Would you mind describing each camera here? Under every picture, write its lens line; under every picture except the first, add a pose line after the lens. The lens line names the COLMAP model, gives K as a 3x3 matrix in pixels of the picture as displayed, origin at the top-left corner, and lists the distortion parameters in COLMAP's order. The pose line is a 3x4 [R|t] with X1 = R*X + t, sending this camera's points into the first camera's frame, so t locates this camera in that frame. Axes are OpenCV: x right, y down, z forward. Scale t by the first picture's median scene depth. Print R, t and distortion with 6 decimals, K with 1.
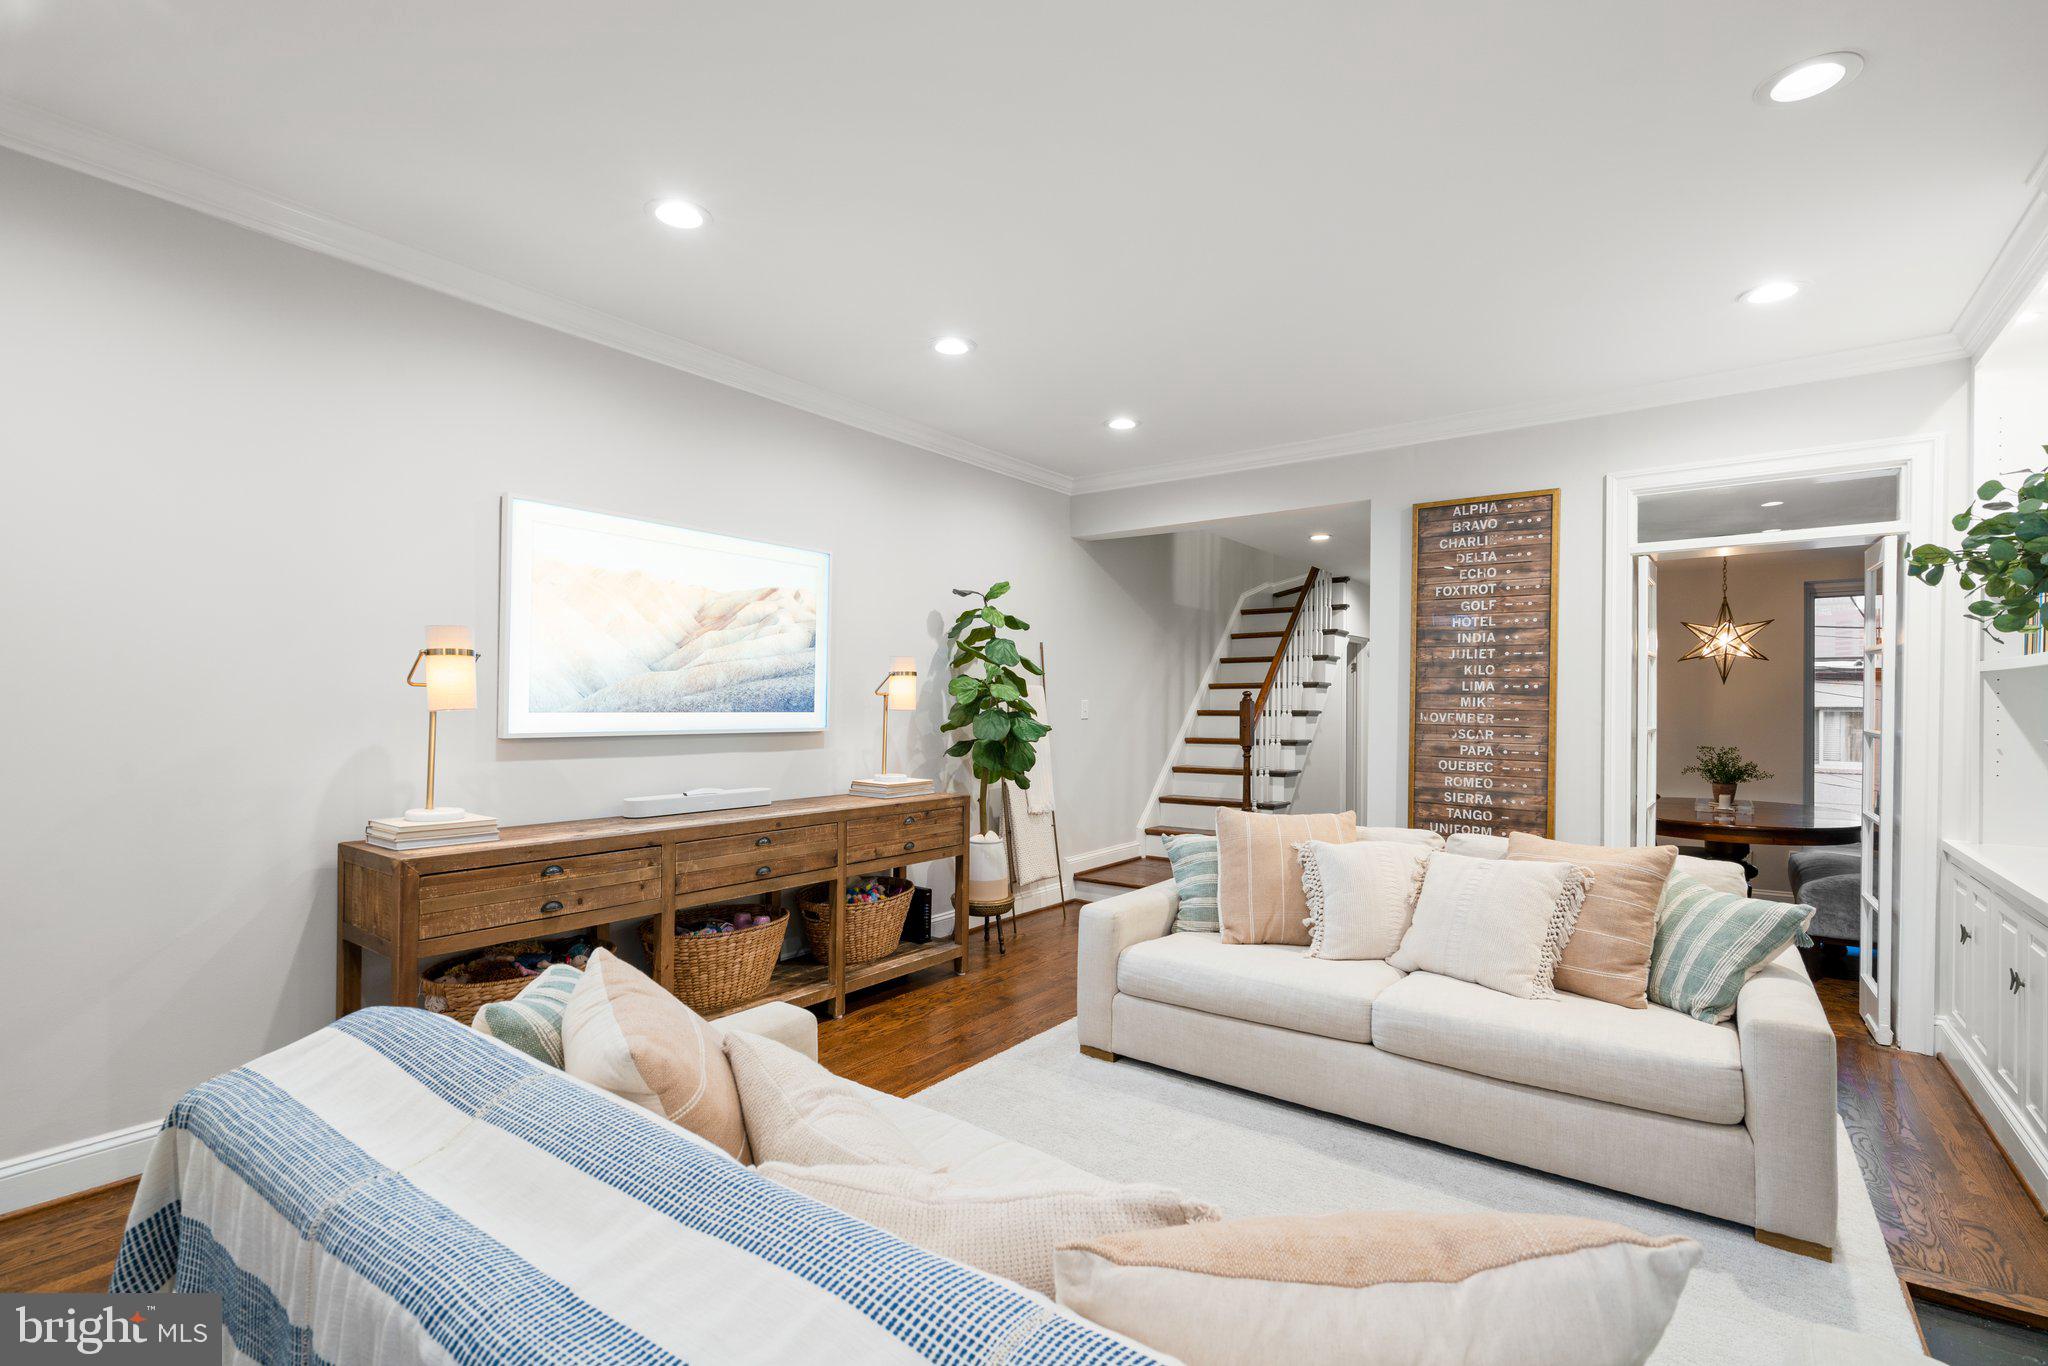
lens RADIAL K [[918.7, 0, 1030.4], [0, 918.7, 697.0], [0, 0, 1]] dist [-0.007016, 0.004045]
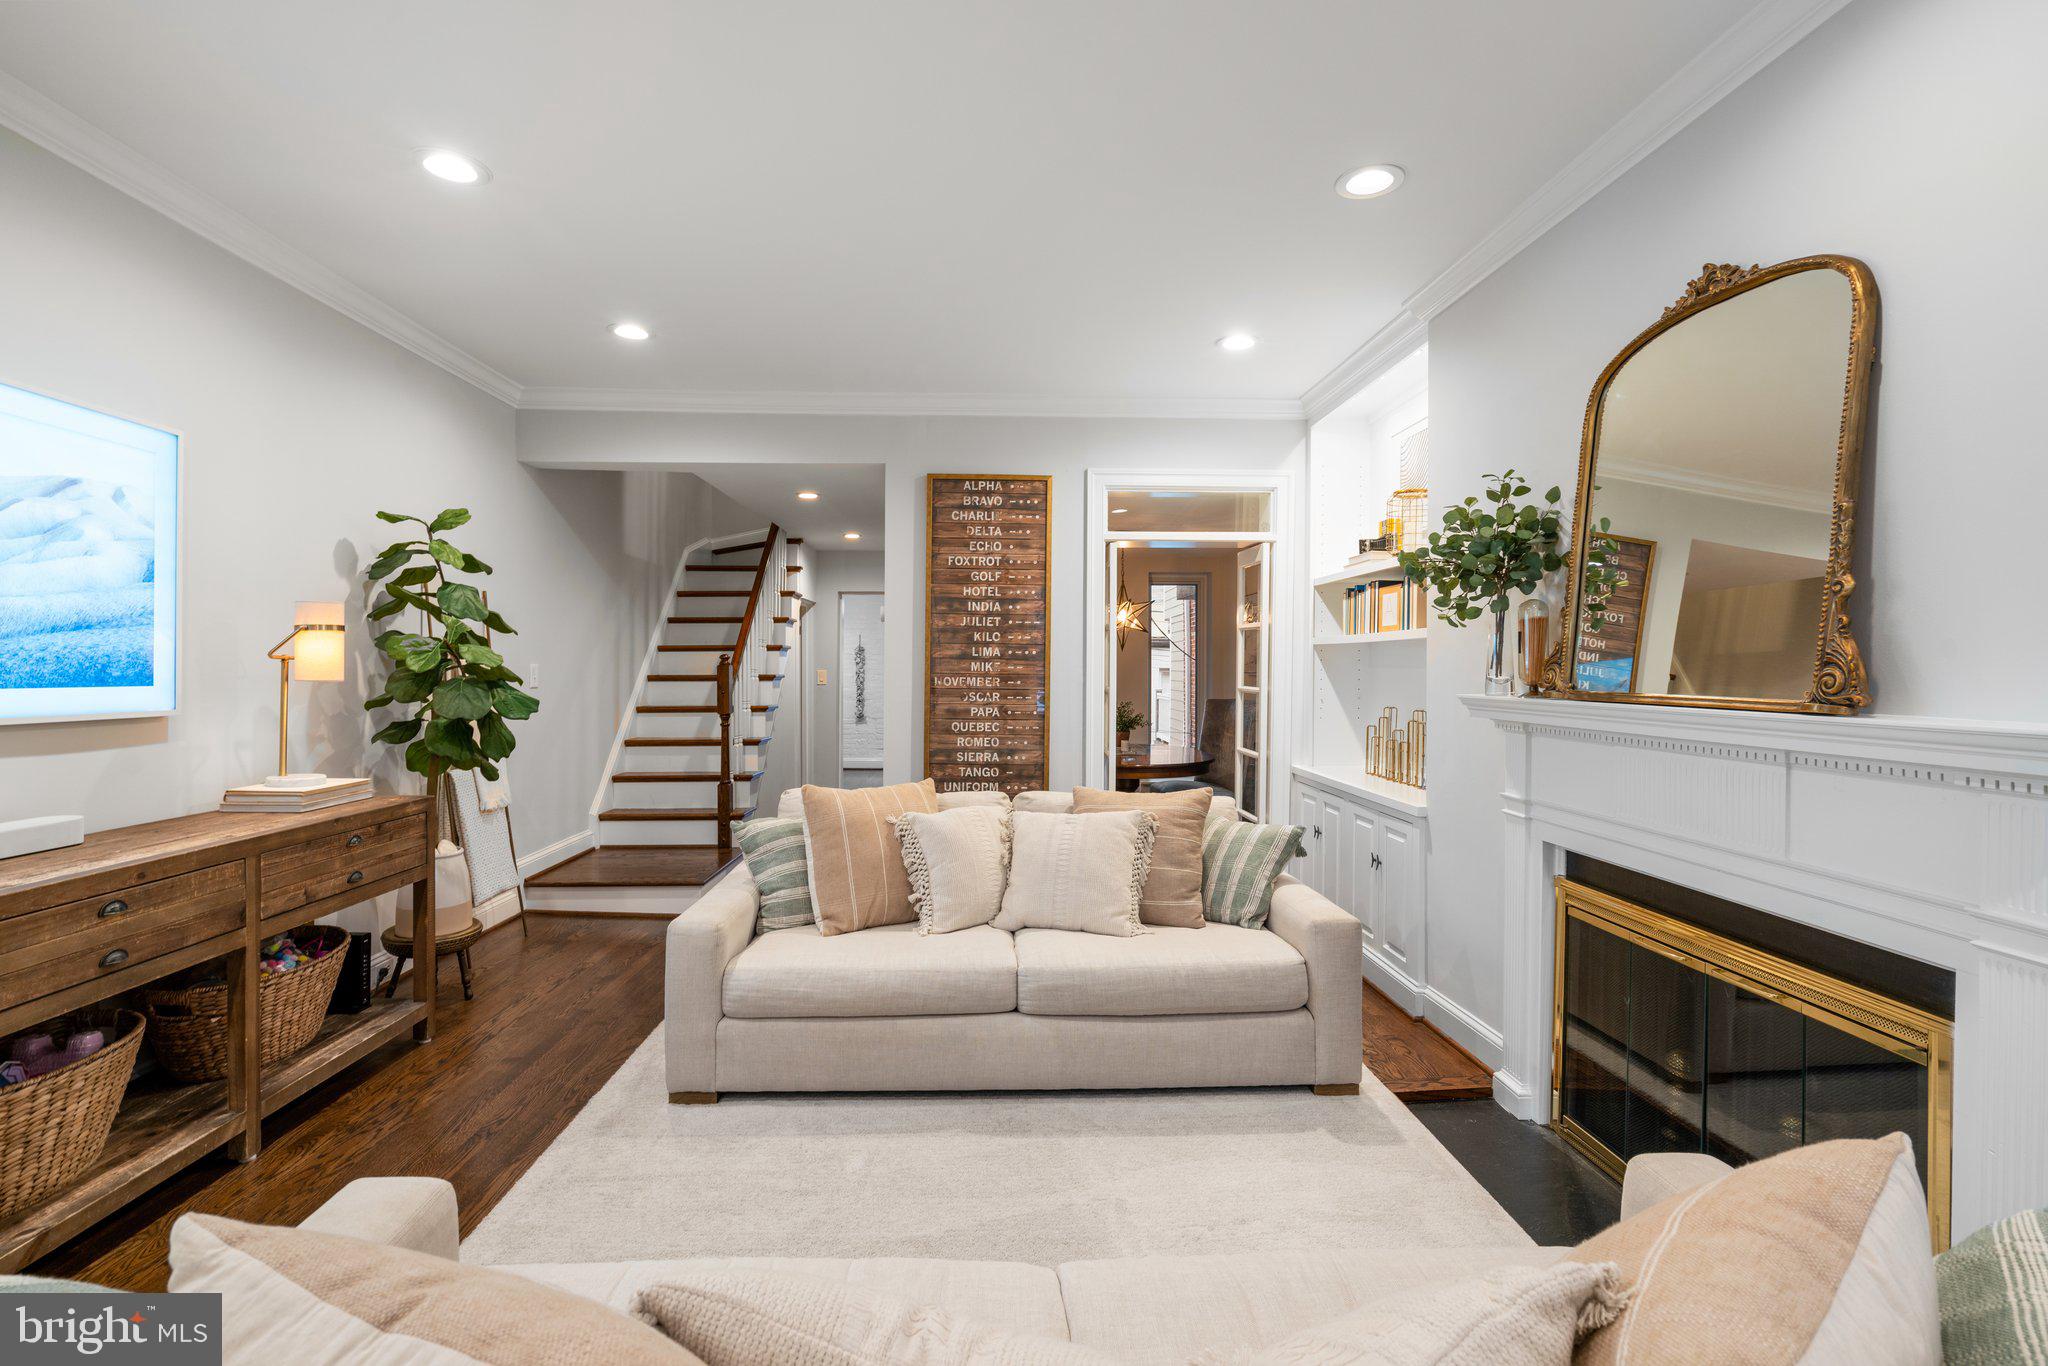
lens RADIAL K [[918.7, 0, 1015.2], [0, 918.7, 676.5], [0, 0, 1]] dist [-0.007016, 0.004045]
pose [[0.781121, -0.009599, 0.624306, -0.168539], [-0.002648, 0.999822, 0.018686, -0.003344], [-0.624374, -0.016249, 0.780956, 0.149955]]
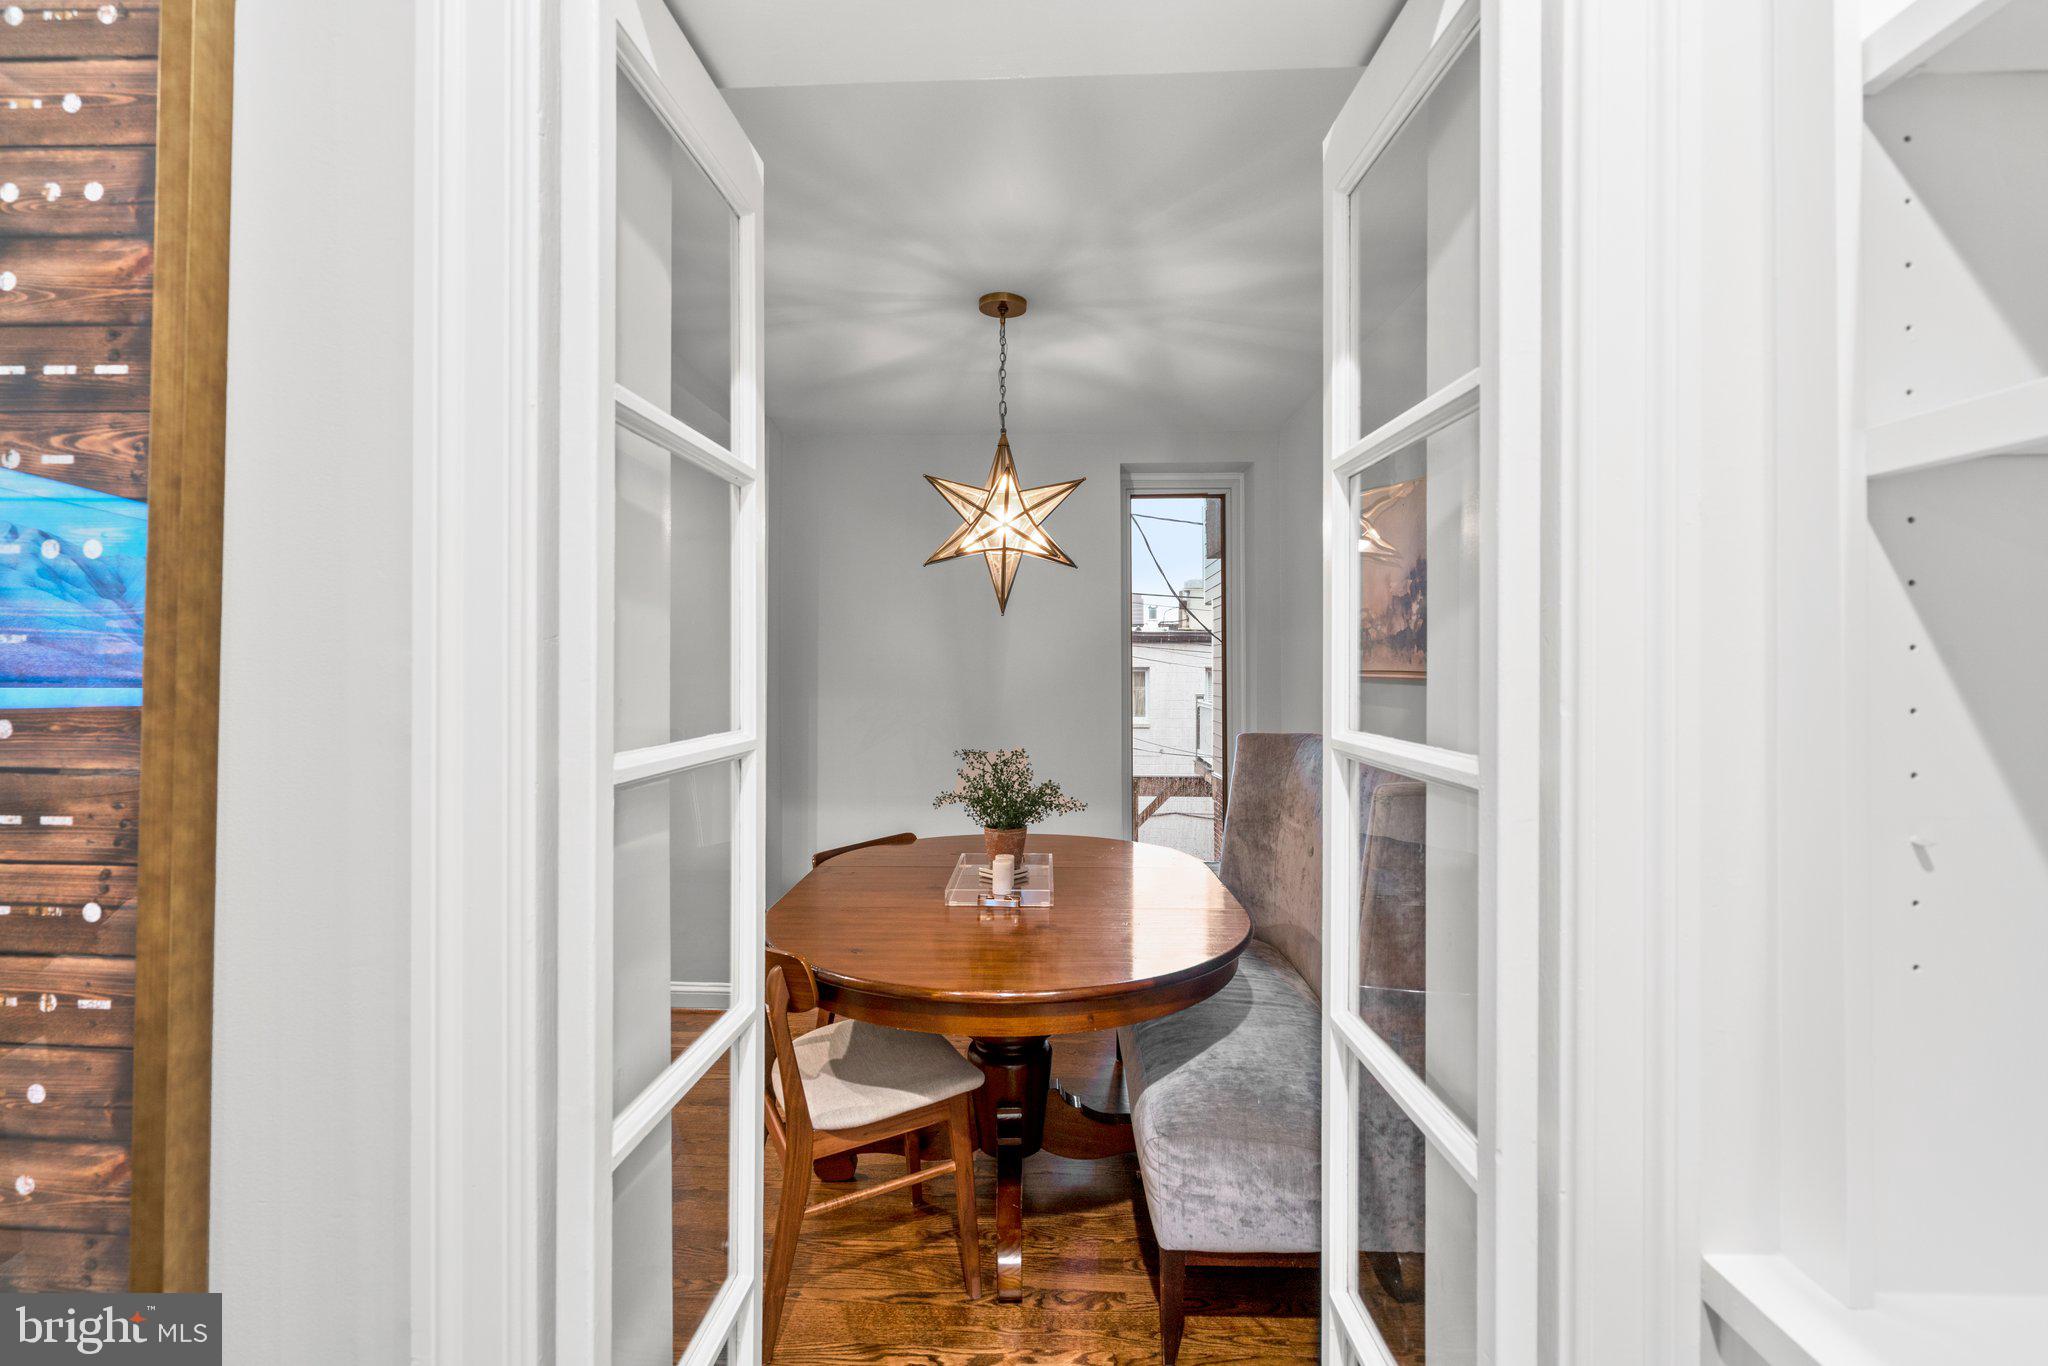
lens RADIAL K [[918.7, 0, 1012.6], [0, 918.7, 672.7], [0, 0, 1]] dist [-0.007016, 0.004045]
pose [[0.820557, -0.009068, 0.571492, 0.621514], [0.003450, 0.999935, 0.010912, 0.012334], [-0.571554, -0.006982, 0.820535, 0.772212]]
